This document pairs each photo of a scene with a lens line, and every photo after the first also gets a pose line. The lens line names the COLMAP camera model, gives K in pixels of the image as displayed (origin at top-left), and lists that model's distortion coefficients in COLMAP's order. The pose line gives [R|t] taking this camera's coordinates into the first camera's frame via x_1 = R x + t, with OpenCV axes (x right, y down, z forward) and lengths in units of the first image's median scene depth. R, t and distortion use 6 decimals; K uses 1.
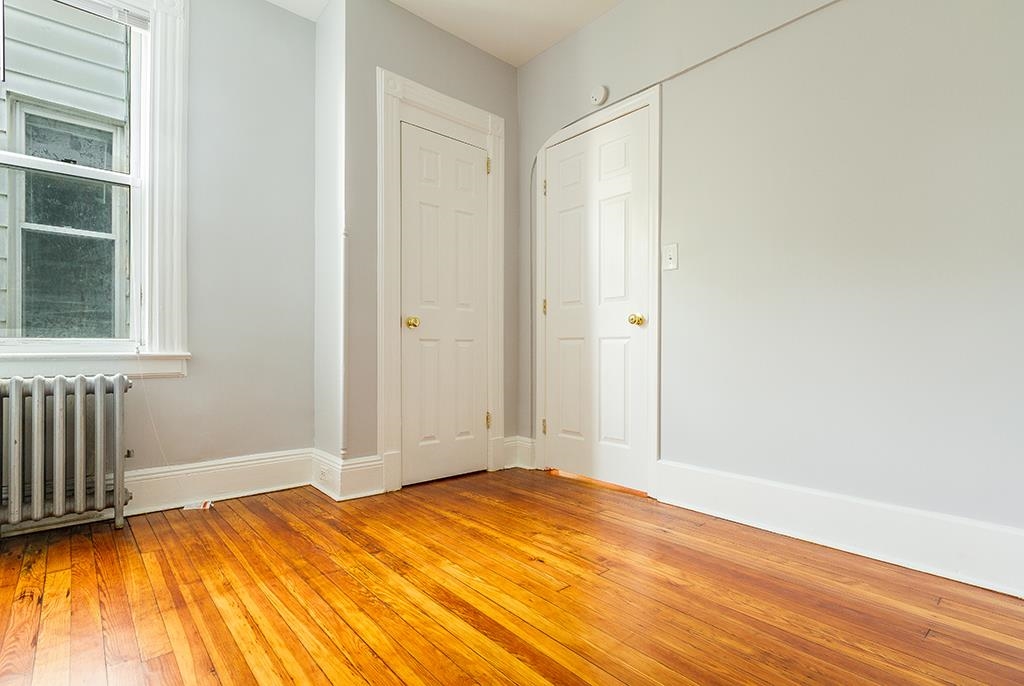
lens RADIAL K [[482.7, 0, 513.0], [0, 482.7, 361.9], [0, 0, 1]] dist [0.001748, -0.000187]
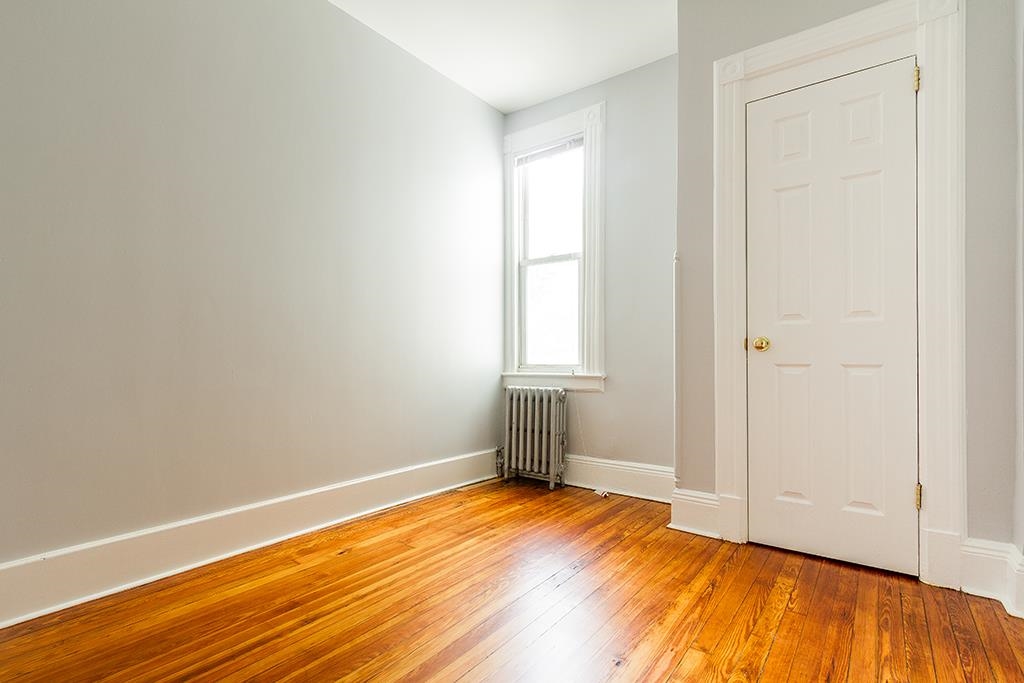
lens RADIAL K [[482.2, 0, 512.5], [0, 482.2, 368.6], [0, 0, 1]] dist [-0.000361, -0.000045]
pose [[0.220483, 0.018408, -0.975217, 0.587679], [-0.023255, 0.999637, 0.013612, -0.050293], [0.975114, 0.019677, 0.220831, 0.505511]]
